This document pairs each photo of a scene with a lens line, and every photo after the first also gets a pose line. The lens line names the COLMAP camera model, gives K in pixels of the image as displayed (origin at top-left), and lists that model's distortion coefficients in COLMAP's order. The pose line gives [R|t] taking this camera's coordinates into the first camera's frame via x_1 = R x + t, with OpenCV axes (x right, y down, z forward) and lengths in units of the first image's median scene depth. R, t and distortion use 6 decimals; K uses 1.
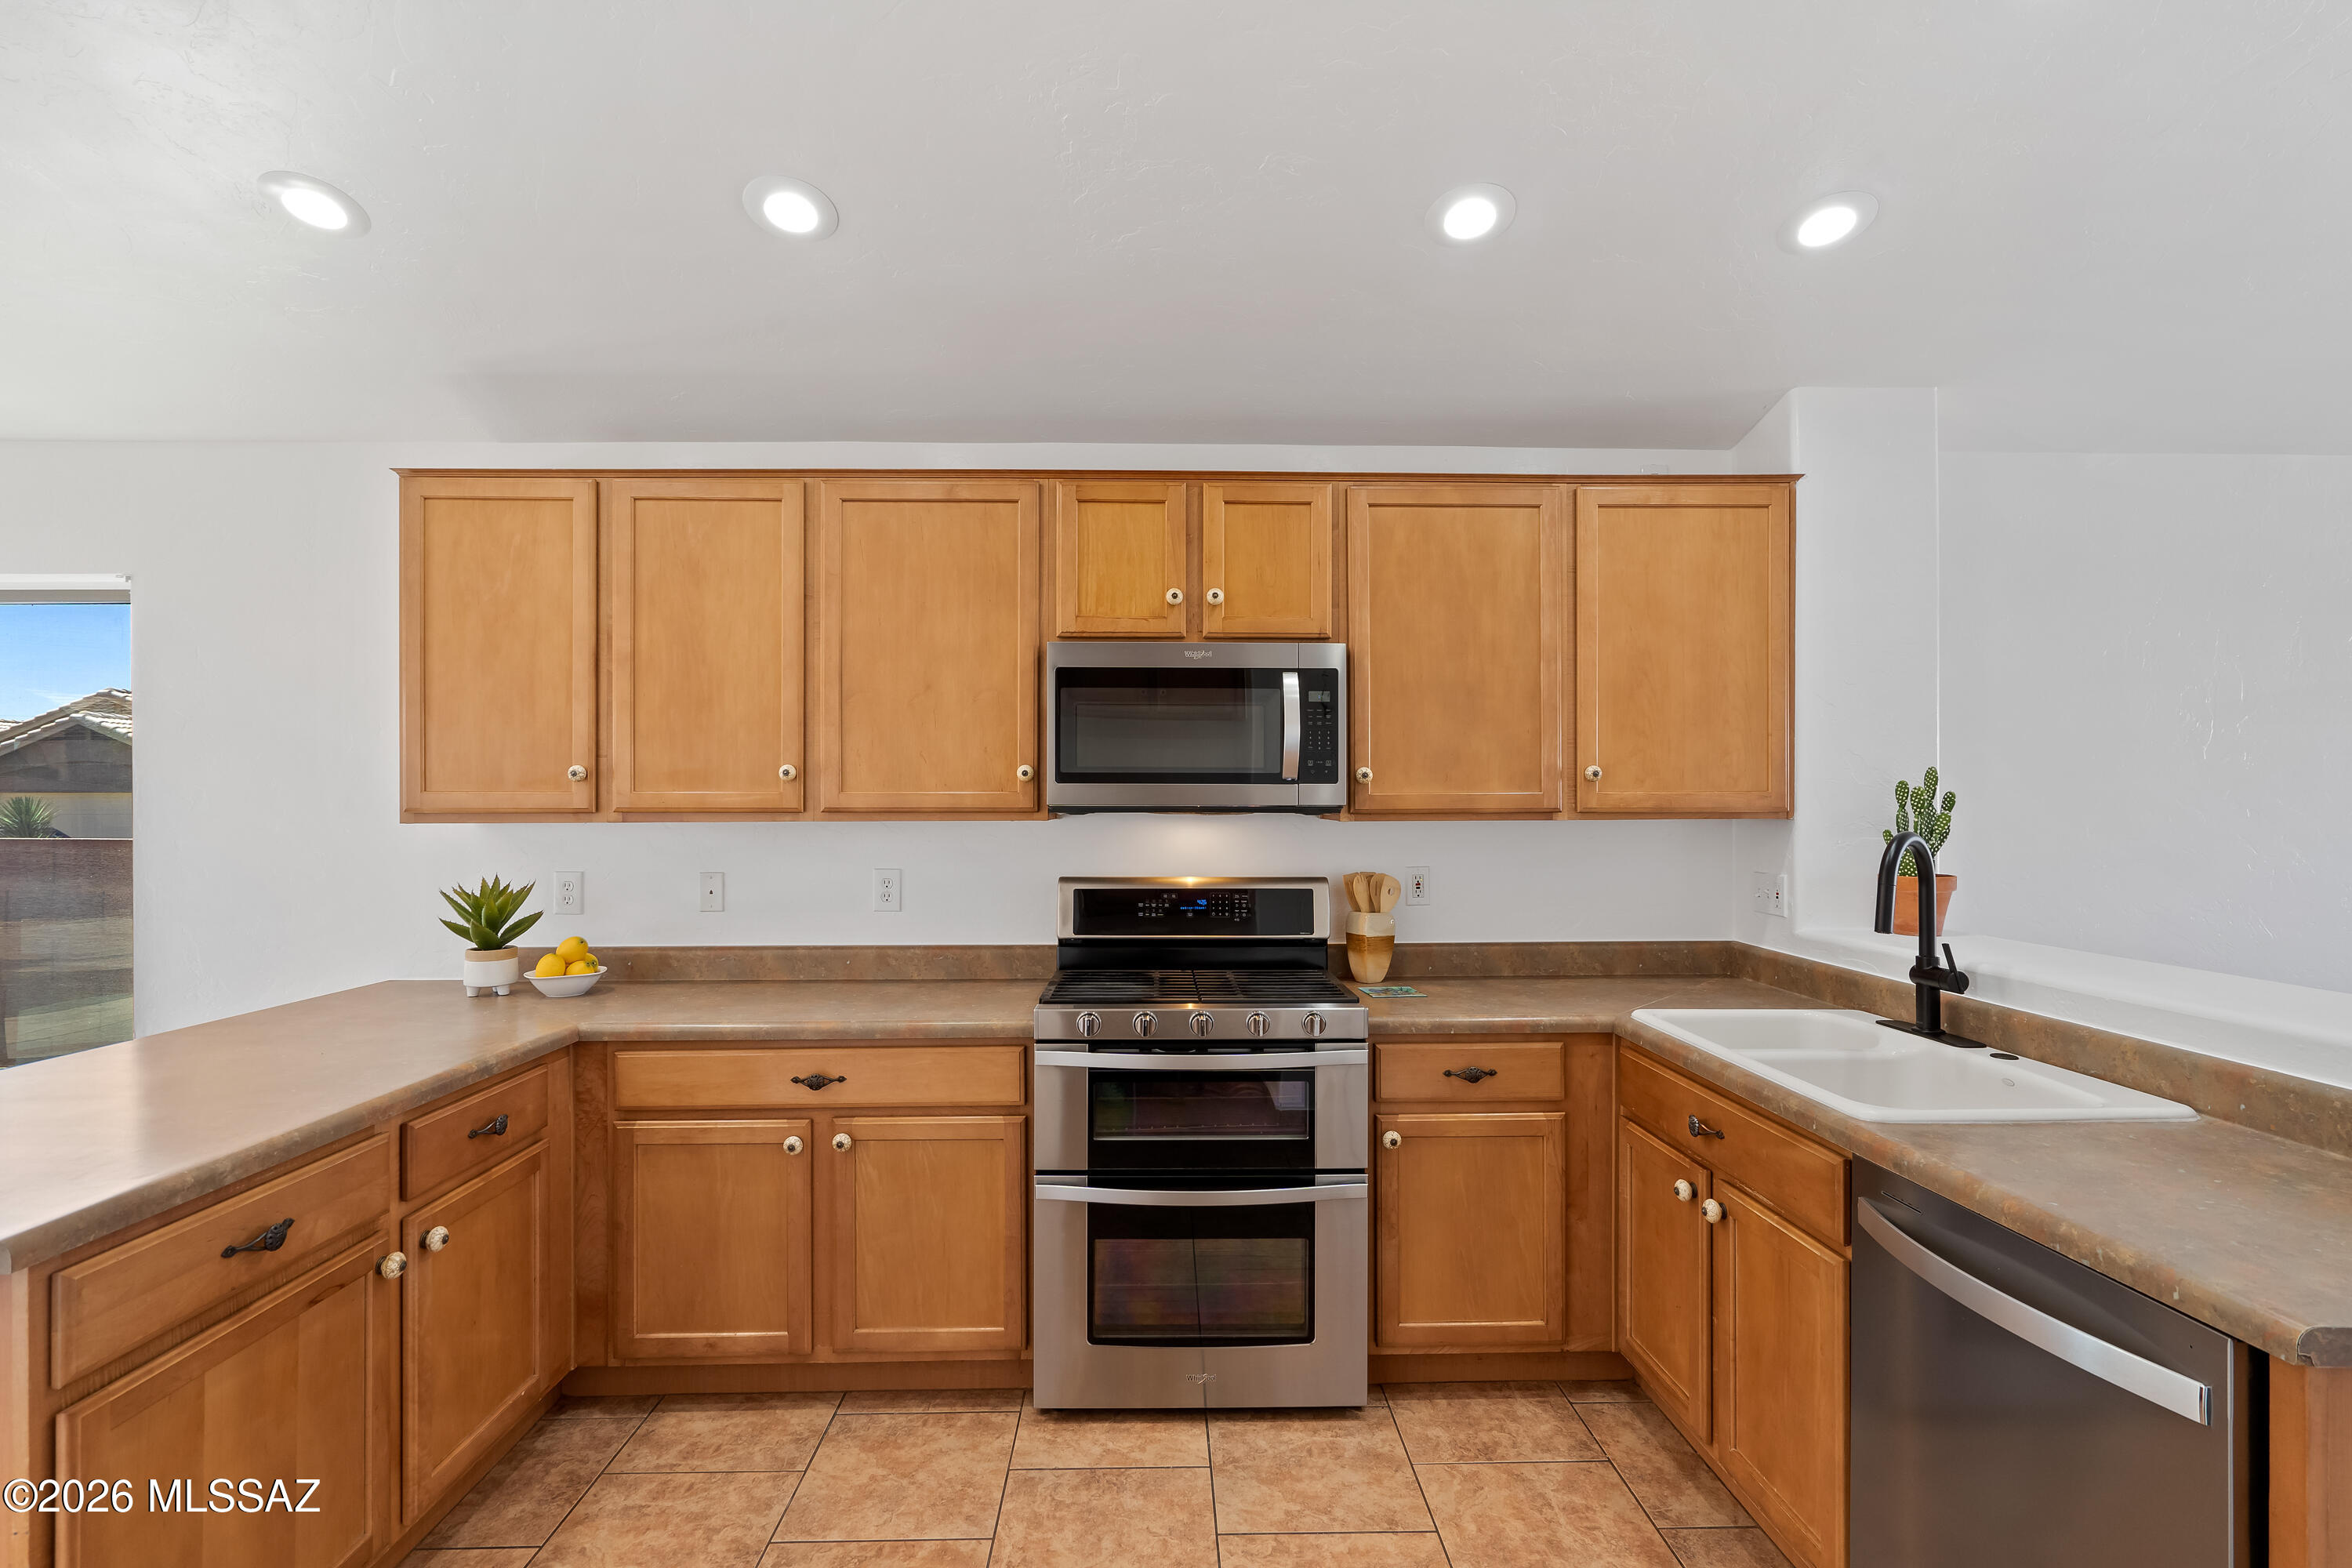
lens RADIAL K [[1072.7, 0, 1174.0], [0, 1072.7, 796.9], [0, 0, 1]] dist [0.000190, 0.000652]
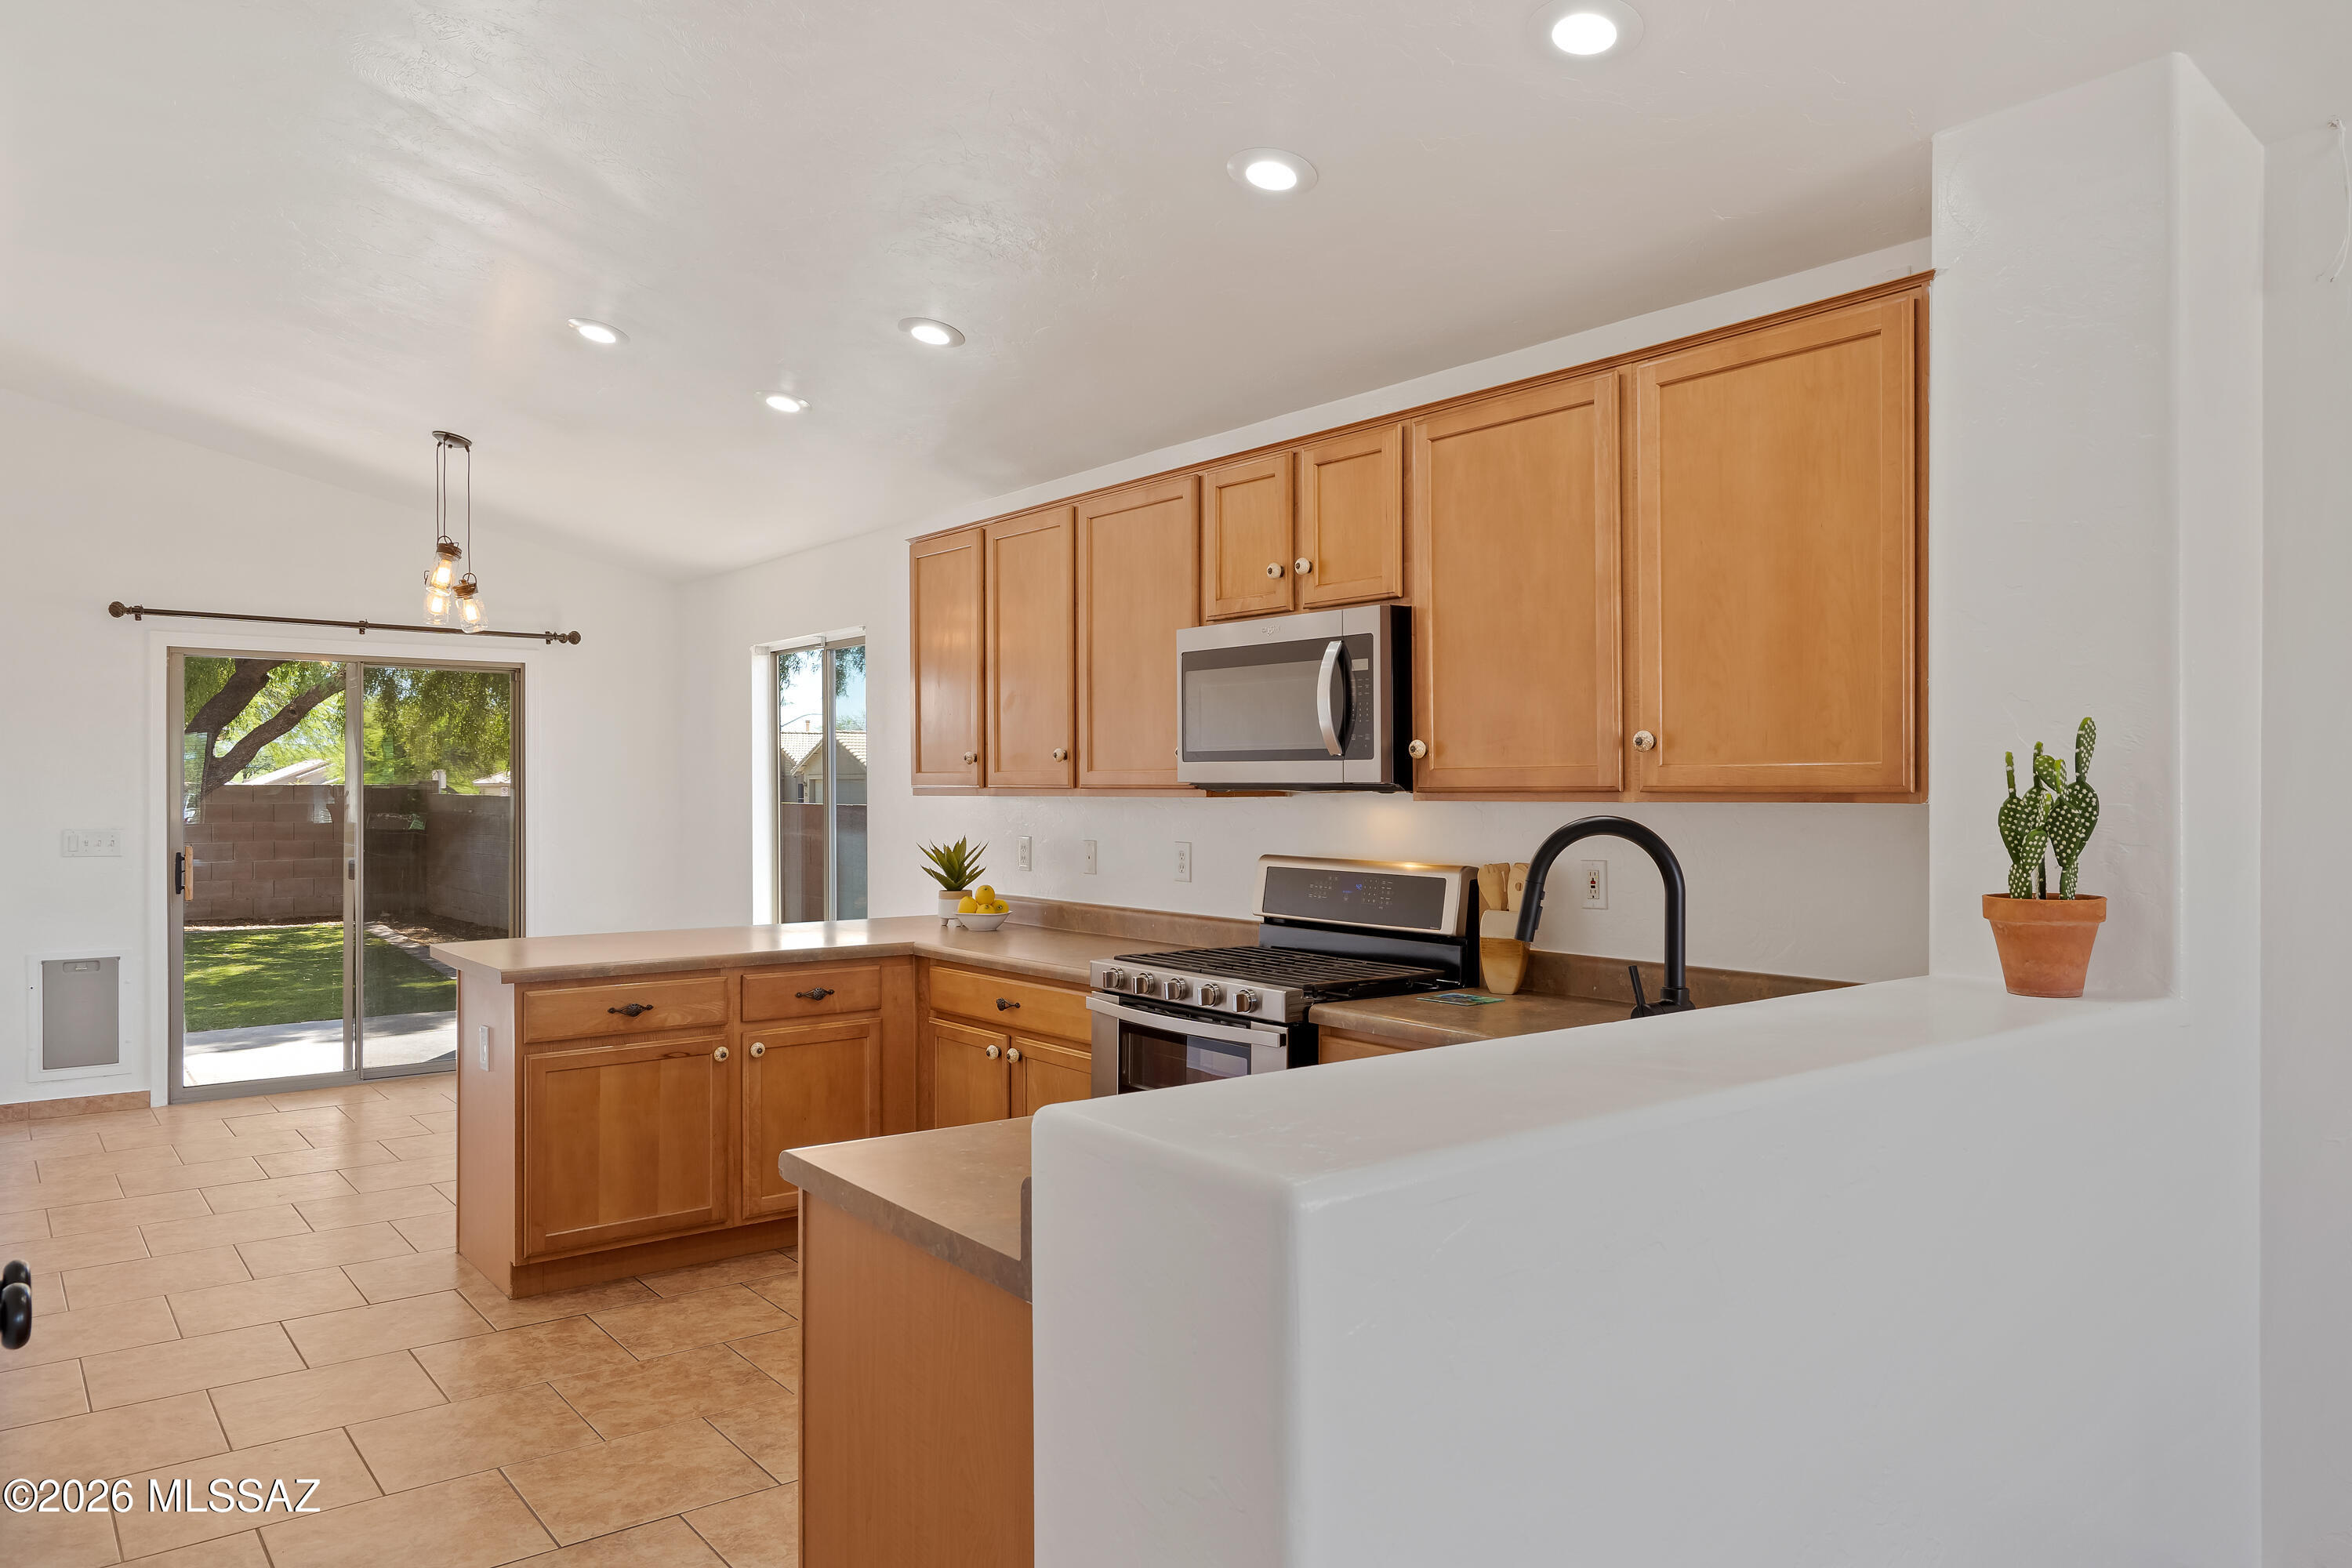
lens RADIAL K [[1573.2, 0, 1165.4], [0, 1573.2, 774.7], [0, 0, 1]] dist [0.014024, 0.002764]
pose [[0.588235, -0.003708, -0.808682, 1.110391], [0.007312, 0.999973, 0.000733, -0.001399], [0.808657, -0.006344, 0.588246, 0.067860]]
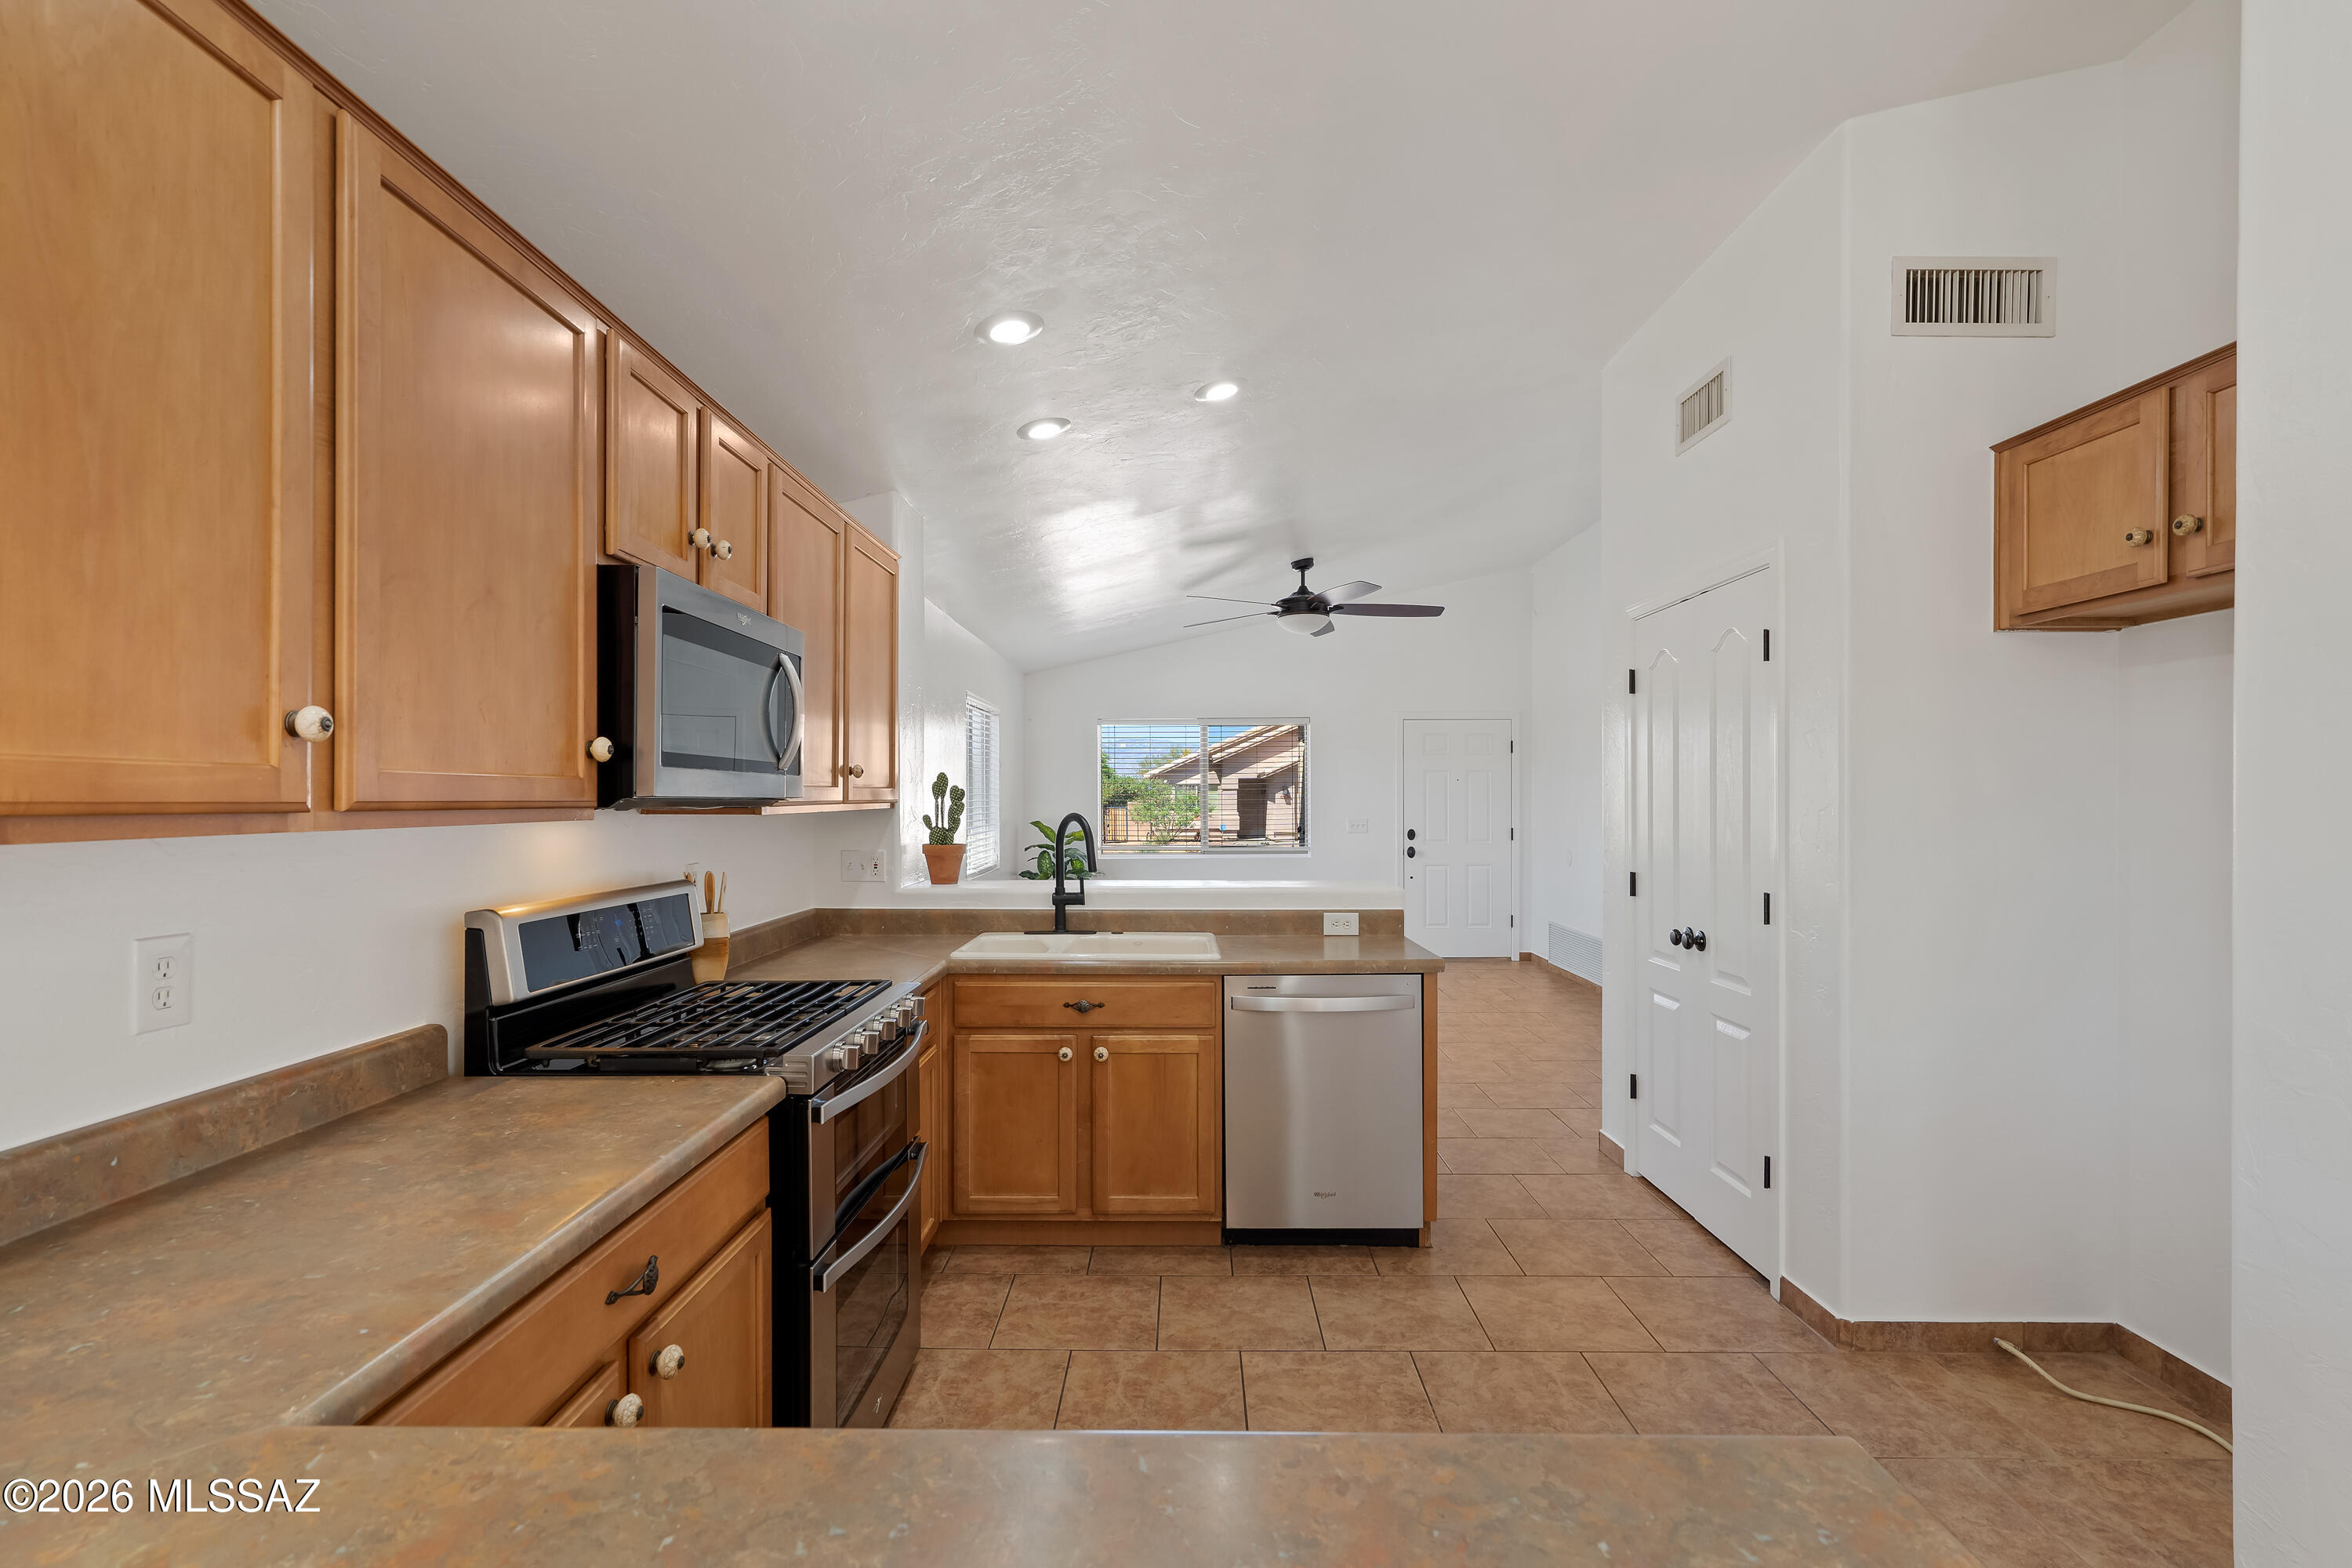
lens RADIAL K [[1072.7, 0, 1174.0], [0, 1072.7, 796.9], [0, 0, 1]] dist [0.000190, 0.000652]
pose [[0.038235, 0.001287, 0.999268, -0.789669], [-0.005066, 0.999987, -0.001094, 0.006684], [-0.999256, -0.005020, 0.038241, 0.615610]]
